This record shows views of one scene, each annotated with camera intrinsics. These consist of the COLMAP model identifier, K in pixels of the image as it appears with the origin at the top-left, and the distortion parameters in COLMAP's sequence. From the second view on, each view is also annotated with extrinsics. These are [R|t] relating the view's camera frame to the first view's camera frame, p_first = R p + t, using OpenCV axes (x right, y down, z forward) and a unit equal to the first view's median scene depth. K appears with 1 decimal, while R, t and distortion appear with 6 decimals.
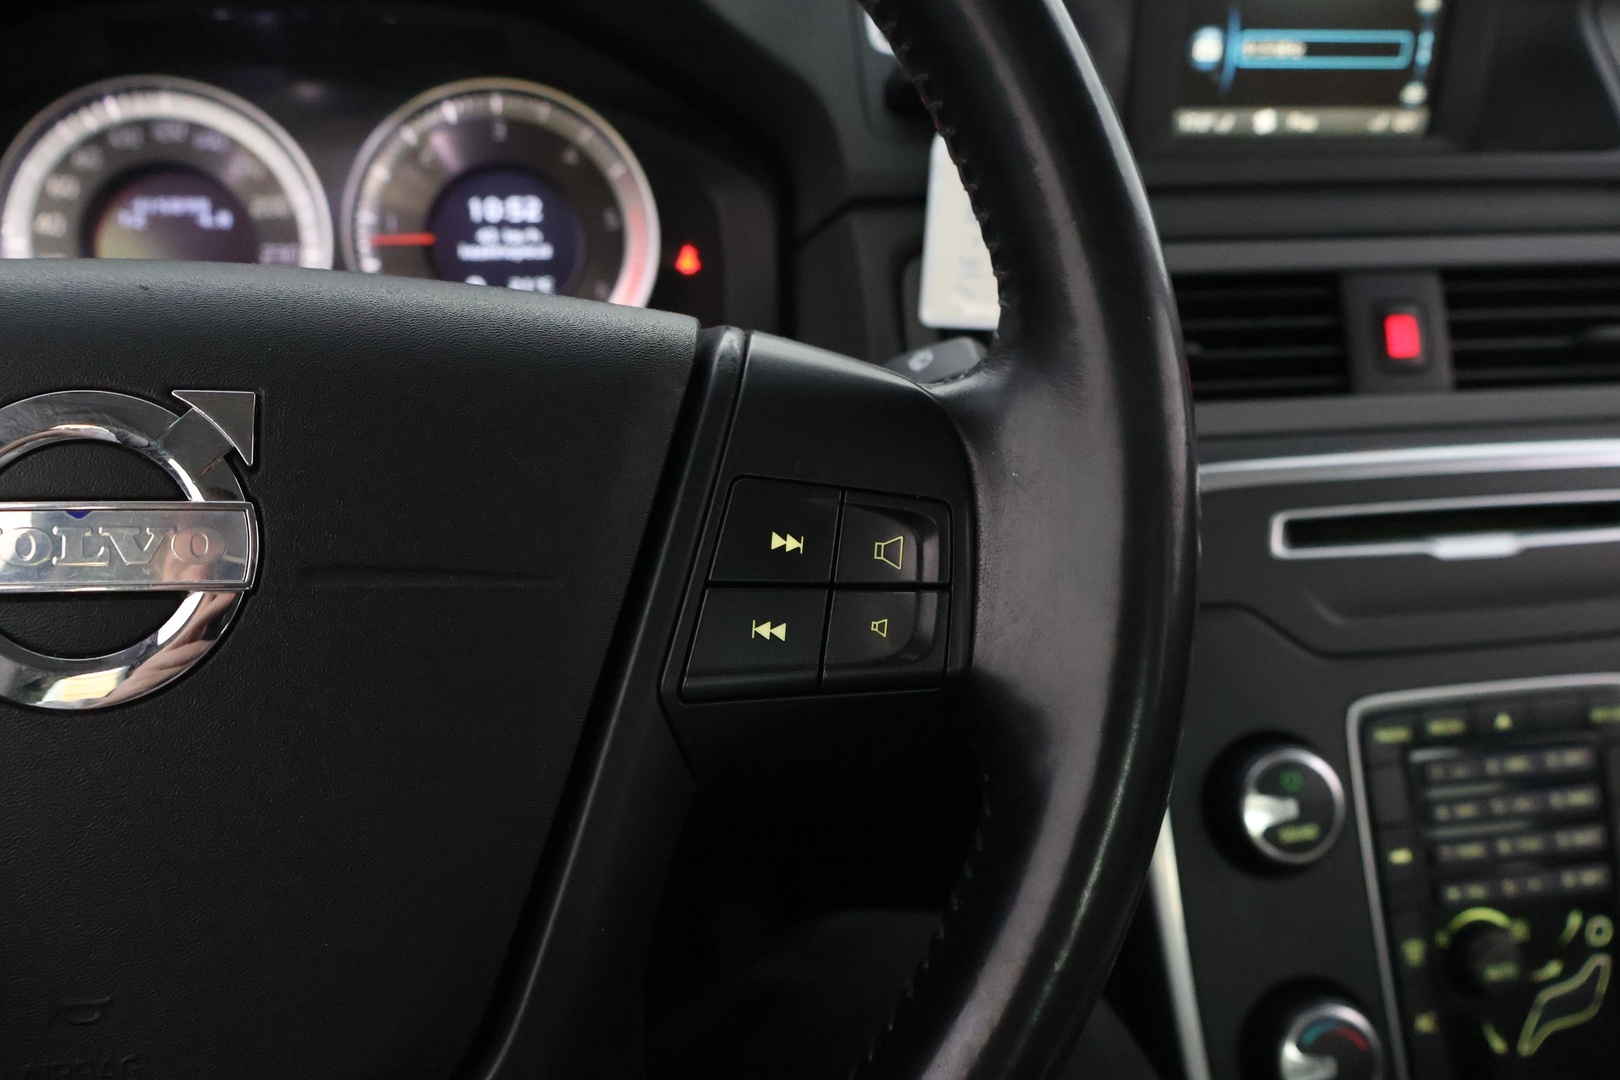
lens RADIAL K [[1348.3, 0, 811.2], [0, 1348.3, 542.0], [0, 0, 1]] dist [-0.010665, -0.008637]
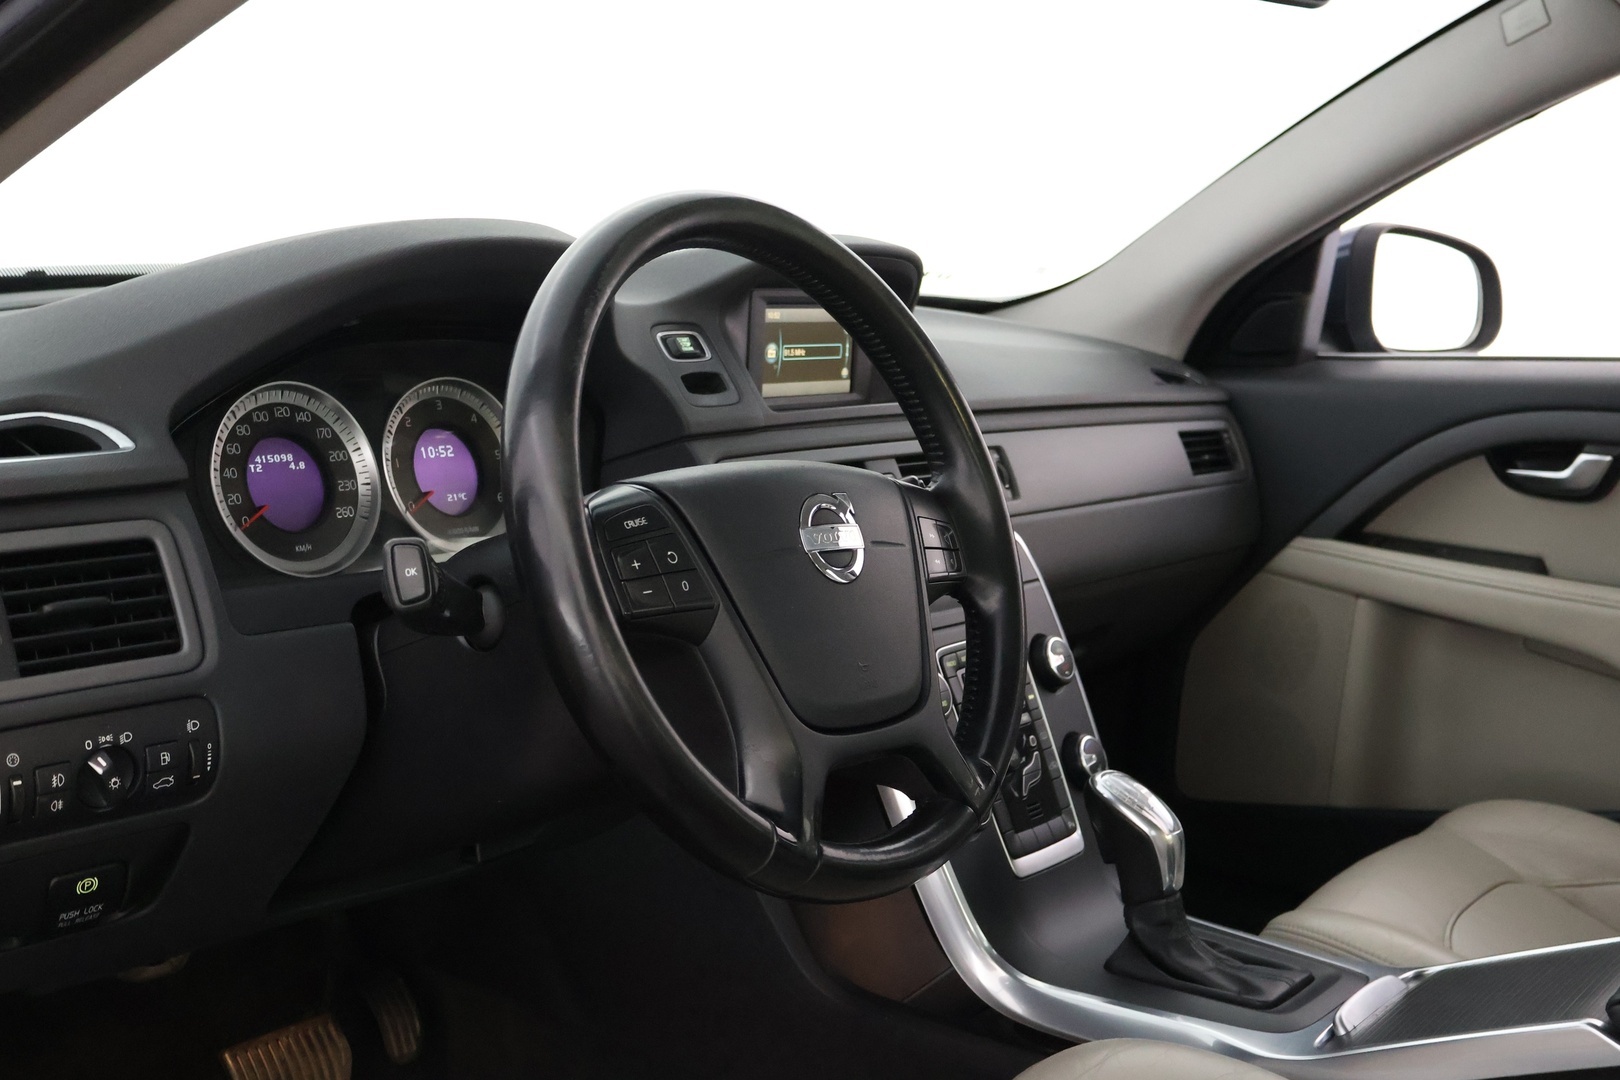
lens RADIAL K [[1891.3, 0, 808.8], [0, 1891.3, 540.9], [0, 0, 1]] dist [-0.028675, 0.000000]
pose [[0.751207, -0.077099, 0.655549, -1.434243], [0.198434, 0.973592, -0.112885, 0.207480], [-0.629534, 0.214883, 0.746668, -0.980206]]
